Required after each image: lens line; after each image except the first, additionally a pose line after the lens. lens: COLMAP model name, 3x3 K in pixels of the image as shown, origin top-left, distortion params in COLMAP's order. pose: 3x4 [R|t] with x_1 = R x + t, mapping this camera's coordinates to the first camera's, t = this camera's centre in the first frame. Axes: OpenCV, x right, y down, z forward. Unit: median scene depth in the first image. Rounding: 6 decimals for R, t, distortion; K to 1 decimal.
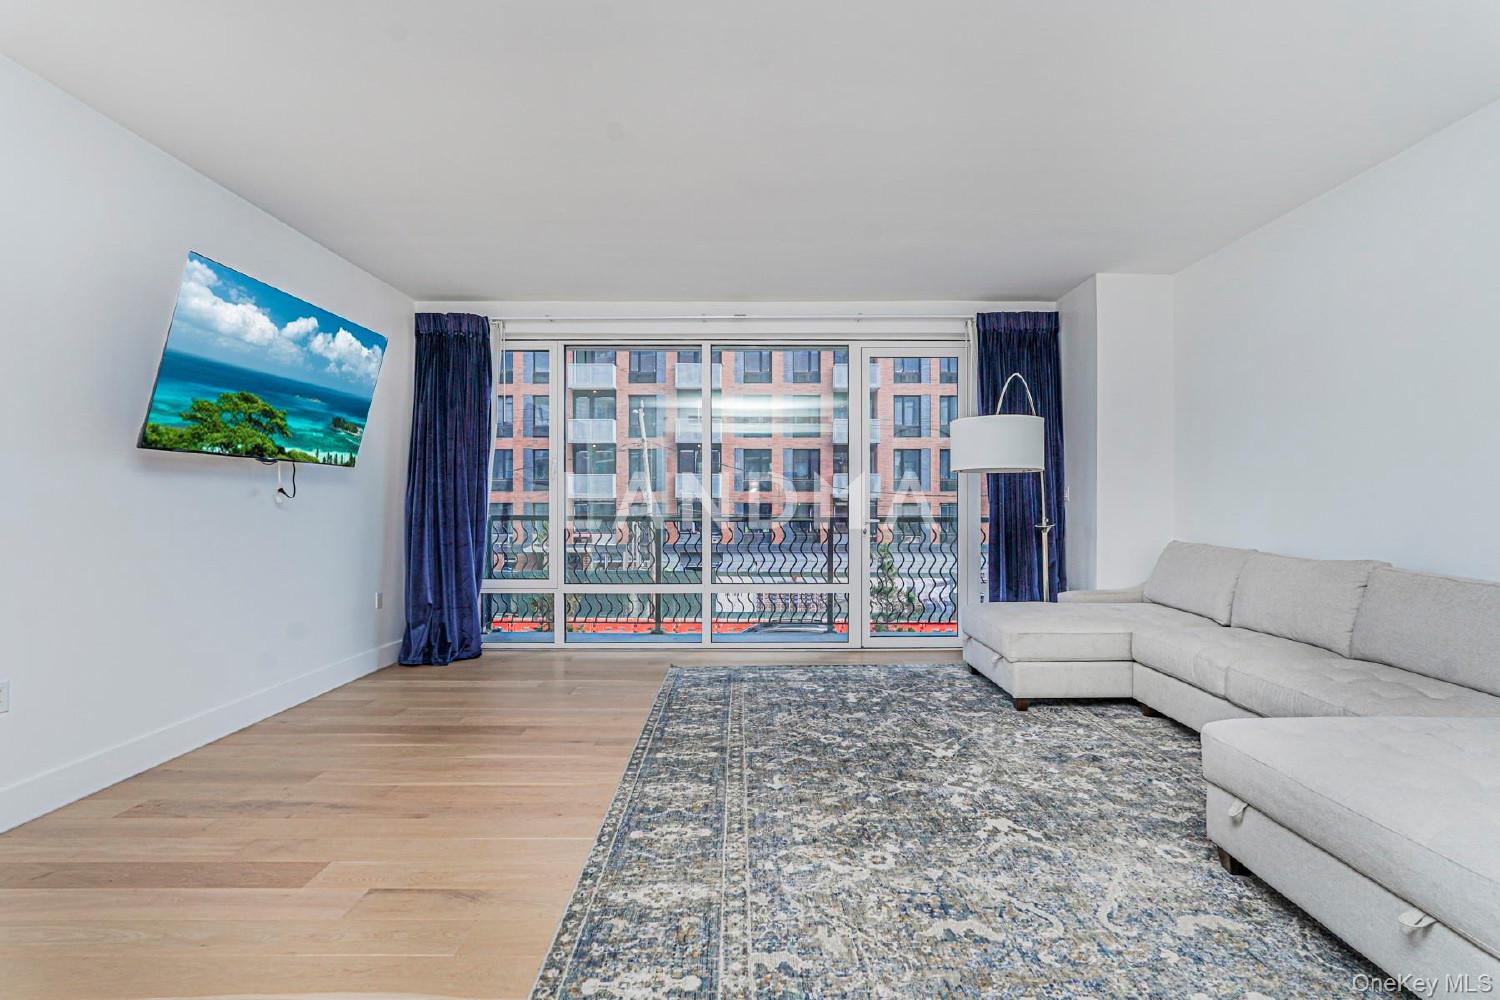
lens RADIAL K [[672.3, 0, 750.3], [0, 672.3, 503.2], [0, 0, 1]] dist [-0.010592, 0.001678]
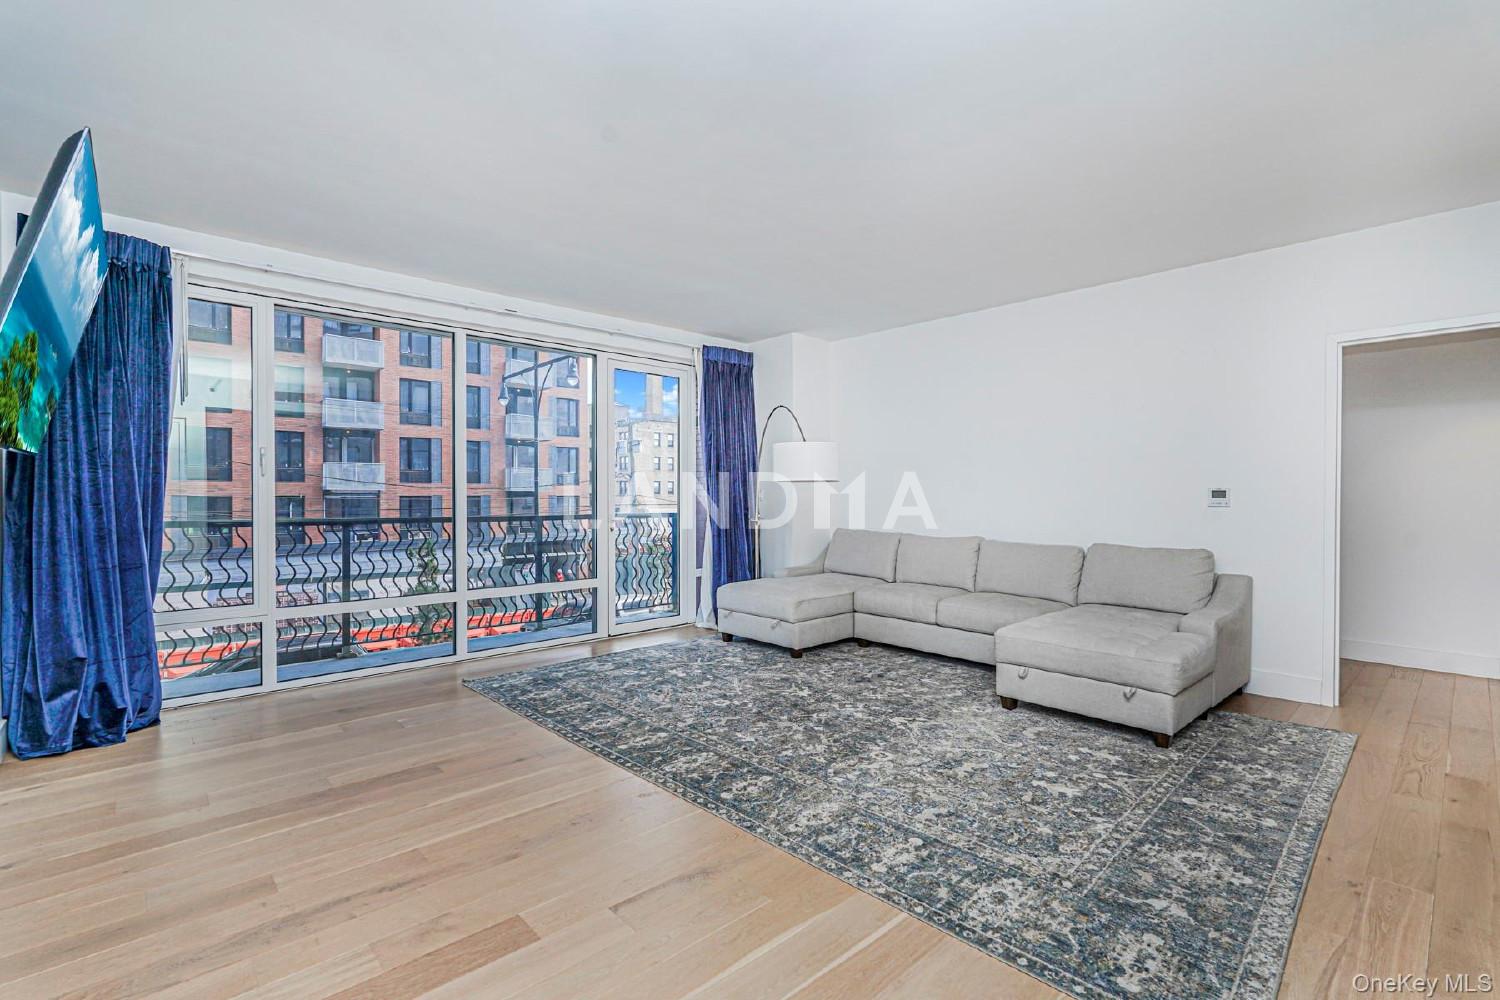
lens RADIAL K [[672.3, 0, 750.3], [0, 672.3, 500.7], [0, 0, 1]] dist [-0.010592, 0.001678]
pose [[0.739991, -0.005405, 0.672595, -0.674365], [0.000053, 0.999968, 0.007978, -0.020658], [-0.672617, -0.005868, 0.739968, 0.081716]]
